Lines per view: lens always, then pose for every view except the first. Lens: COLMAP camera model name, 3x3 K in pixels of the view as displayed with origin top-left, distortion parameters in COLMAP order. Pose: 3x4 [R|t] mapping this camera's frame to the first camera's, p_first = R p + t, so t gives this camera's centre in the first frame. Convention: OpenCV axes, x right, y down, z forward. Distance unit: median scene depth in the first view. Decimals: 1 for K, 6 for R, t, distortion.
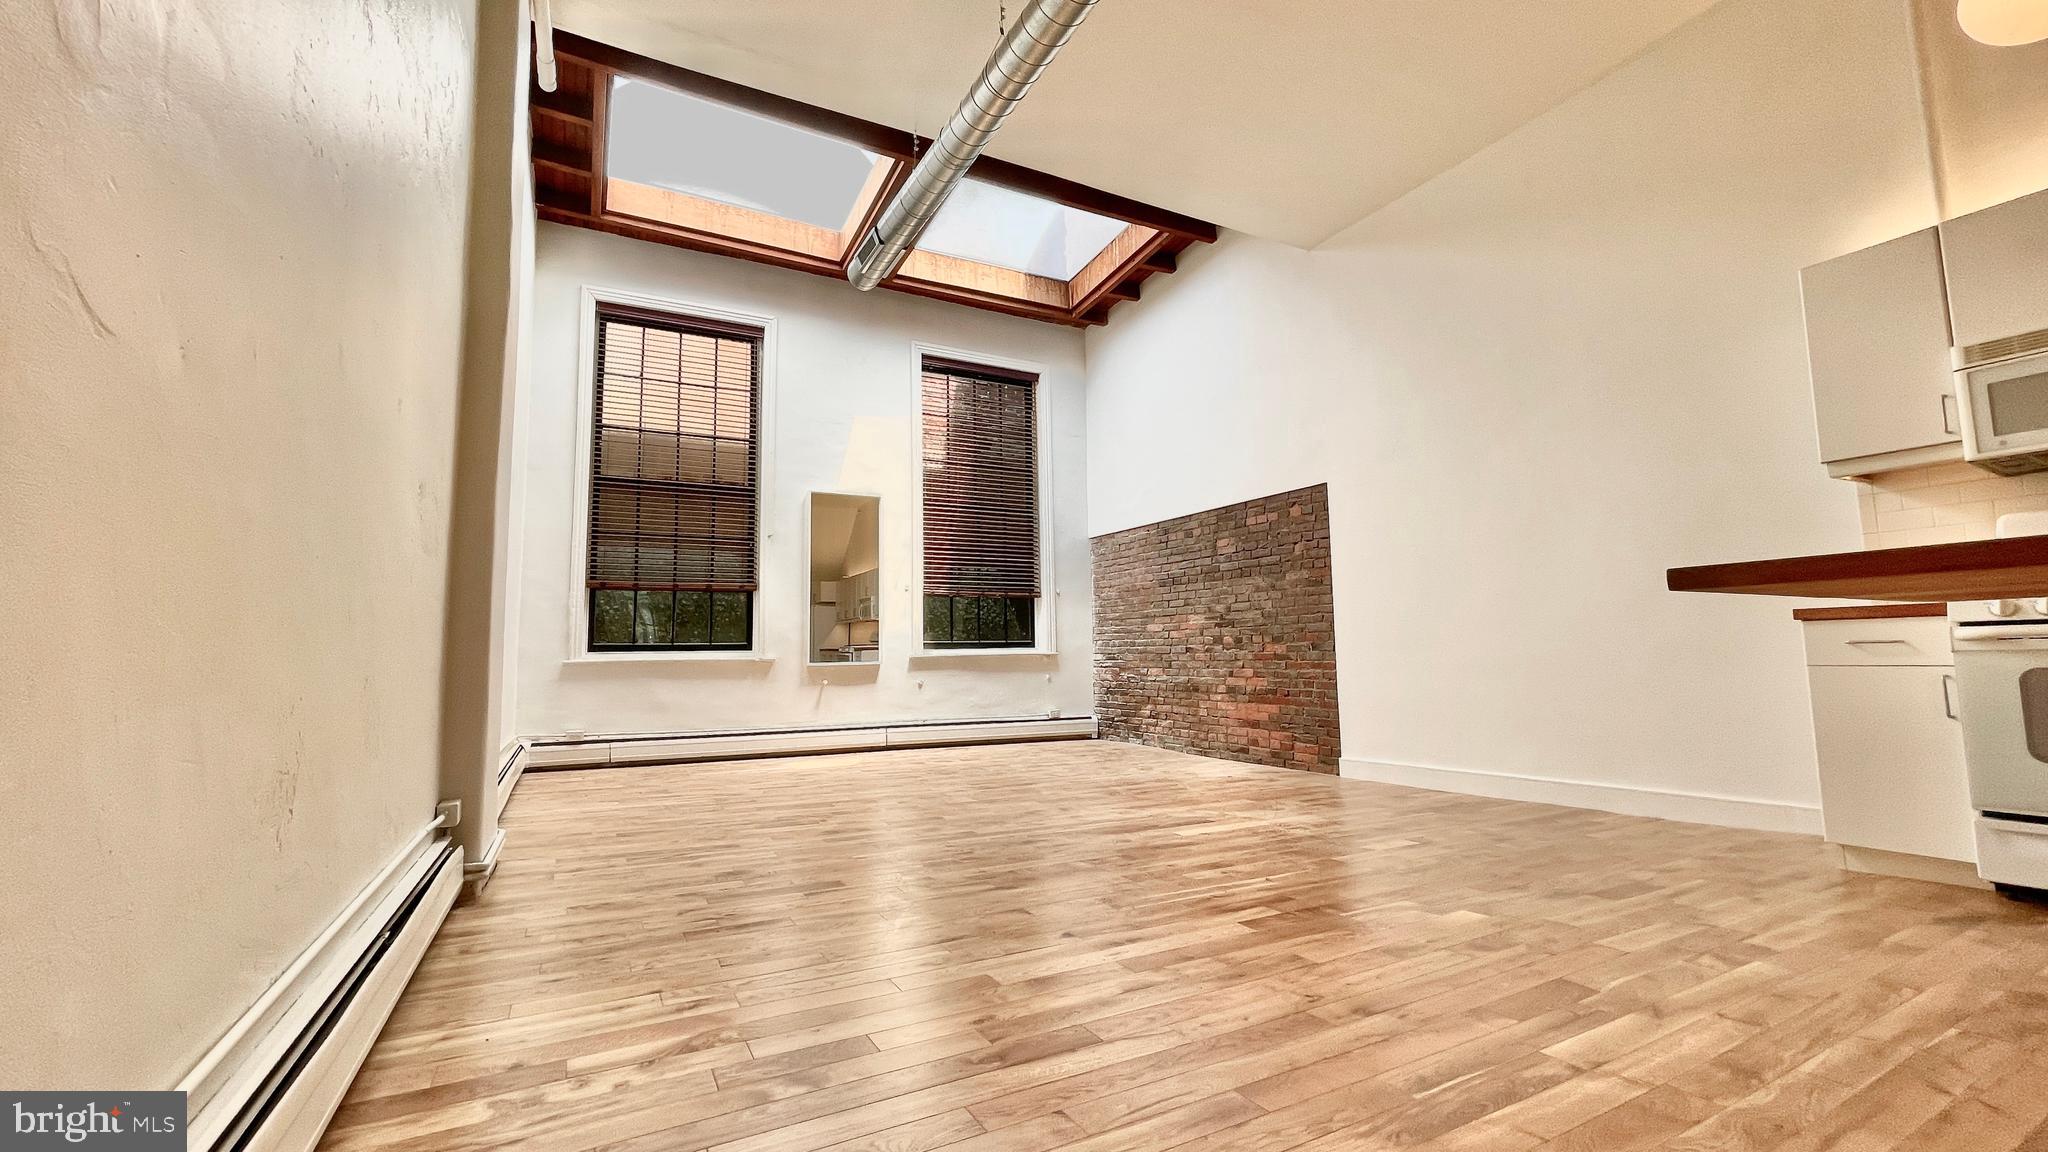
lens RADIAL K [[838.1, 0, 1024.0], [0, 838.1, 576.0], [0, 0, 1]] dist [0.000138, -0.000455]
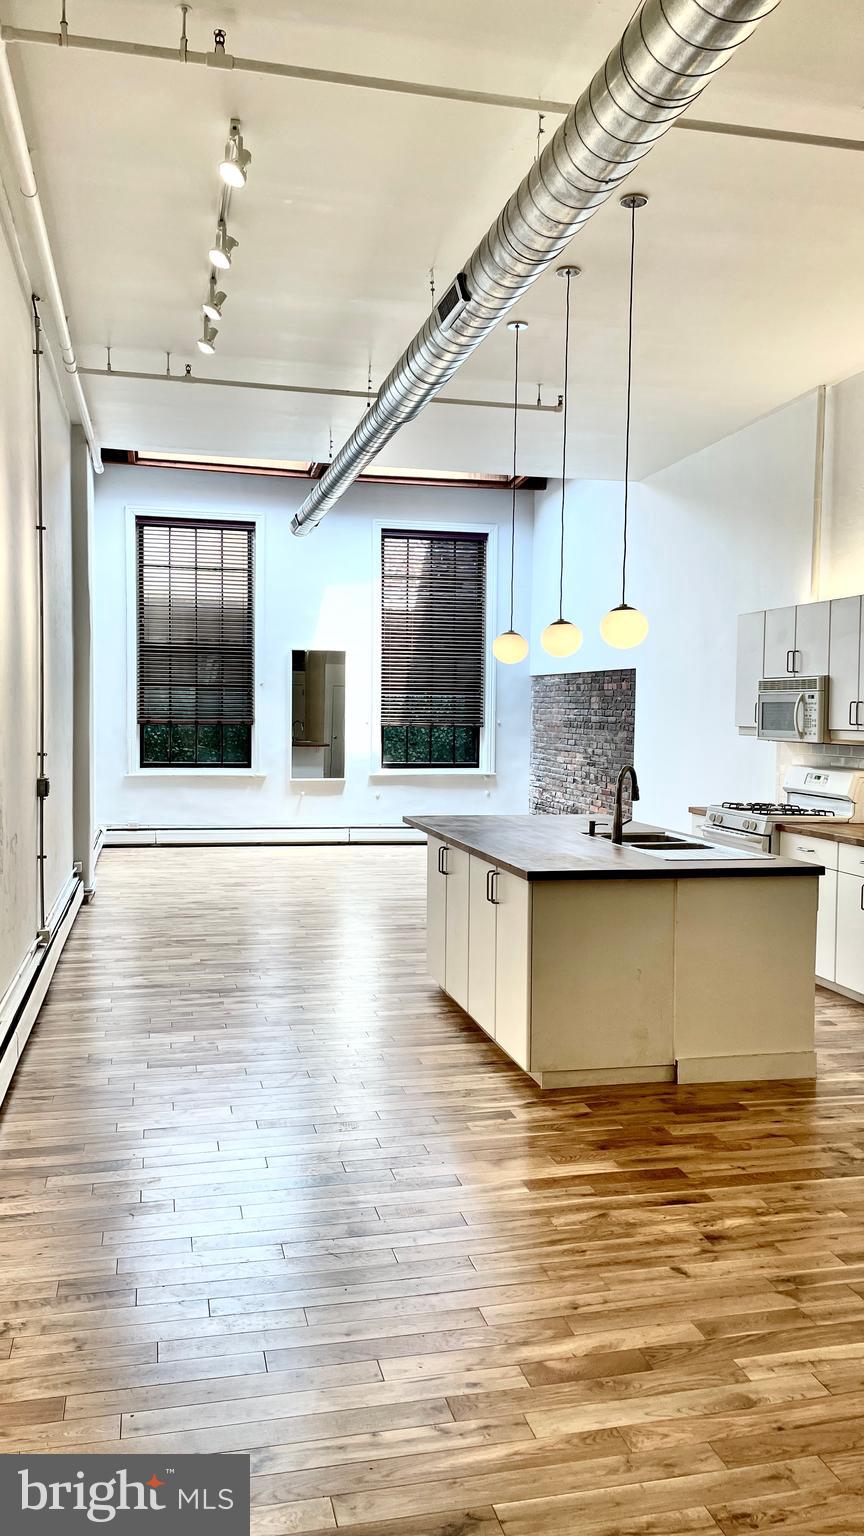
lens RADIAL K [[1167.0, 0, 424.5], [0, 1167.0, 766.6], [0, 0, 1]] dist [0.088537, -0.114449]
pose [[0.966416, 0.038821, -0.254034, 0.444994], [-0.001778, 0.989510, 0.144452, -0.194956], [0.256977, -0.139149, 0.956347, -0.768243]]
